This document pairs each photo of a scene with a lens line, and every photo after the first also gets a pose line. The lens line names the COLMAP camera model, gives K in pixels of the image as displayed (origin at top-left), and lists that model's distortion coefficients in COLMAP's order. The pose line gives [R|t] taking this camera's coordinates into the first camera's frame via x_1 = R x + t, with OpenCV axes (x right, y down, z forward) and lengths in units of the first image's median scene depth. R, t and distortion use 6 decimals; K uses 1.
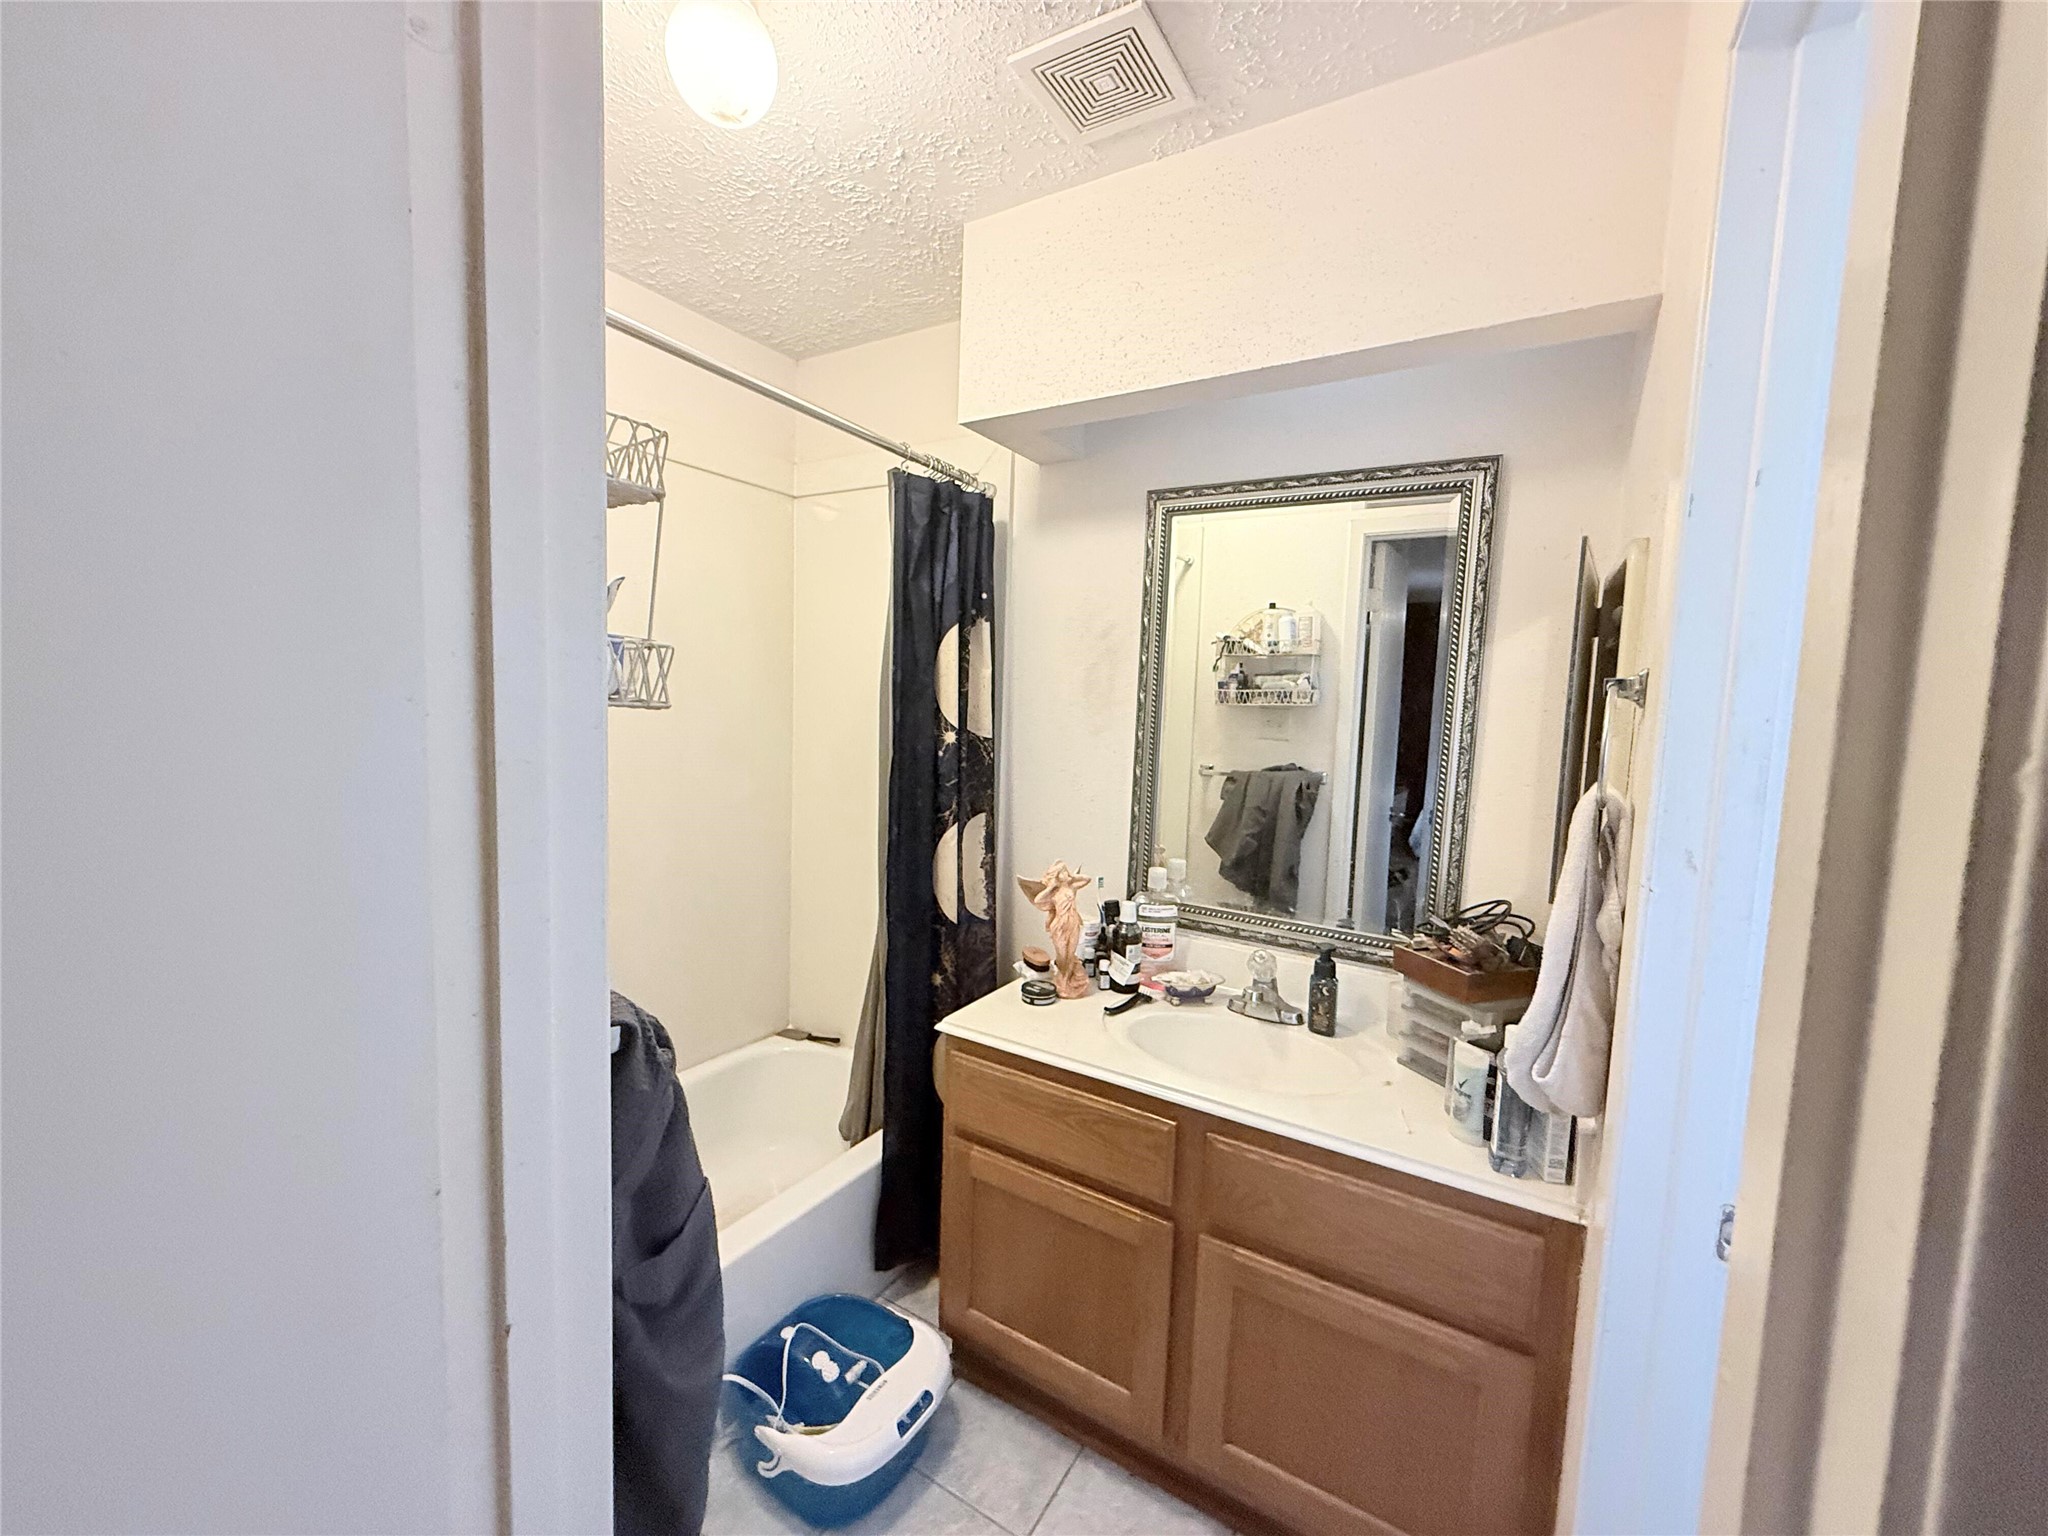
lens RADIAL K [[820.9, 0, 1017.5], [0, 820.9, 769.8], [0, 0, 1]] dist [0.000289, -0.000352]
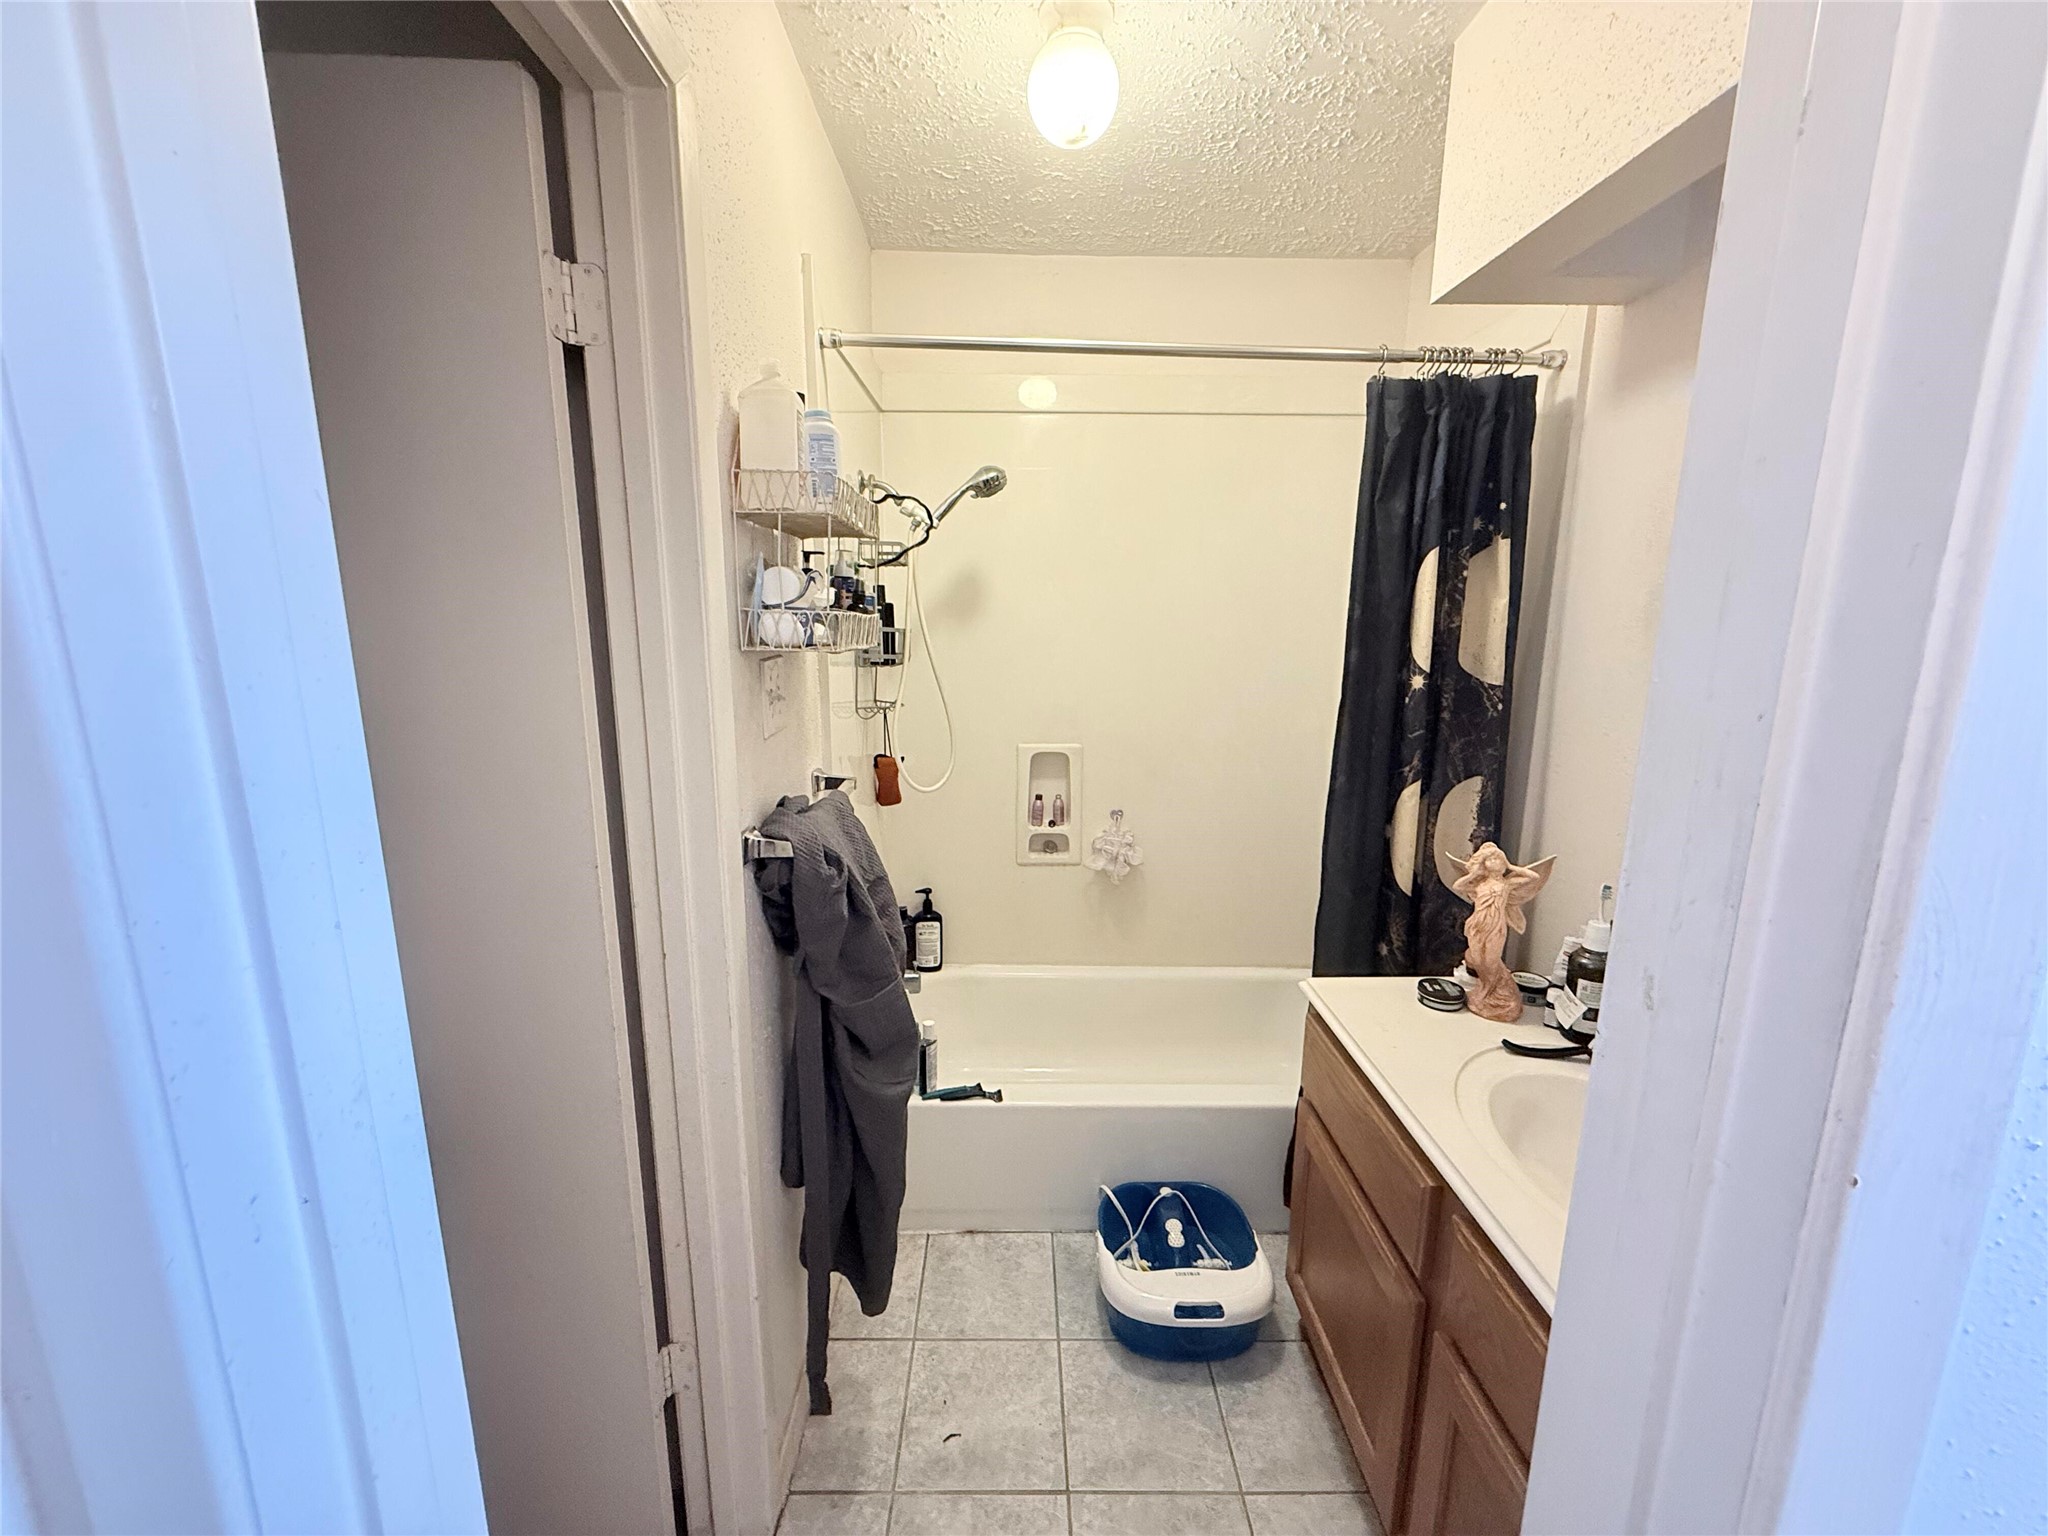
lens RADIAL K [[820.9, 0, 1017.5], [0, 820.9, 769.8], [0, 0, 1]] dist [0.000289, -0.000352]
pose [[0.533267, 0.132848, -0.835451, 0.427860], [-0.062173, 0.991076, 0.117909, -0.023703], [0.843659, -0.010934, 0.536768, 0.178798]]
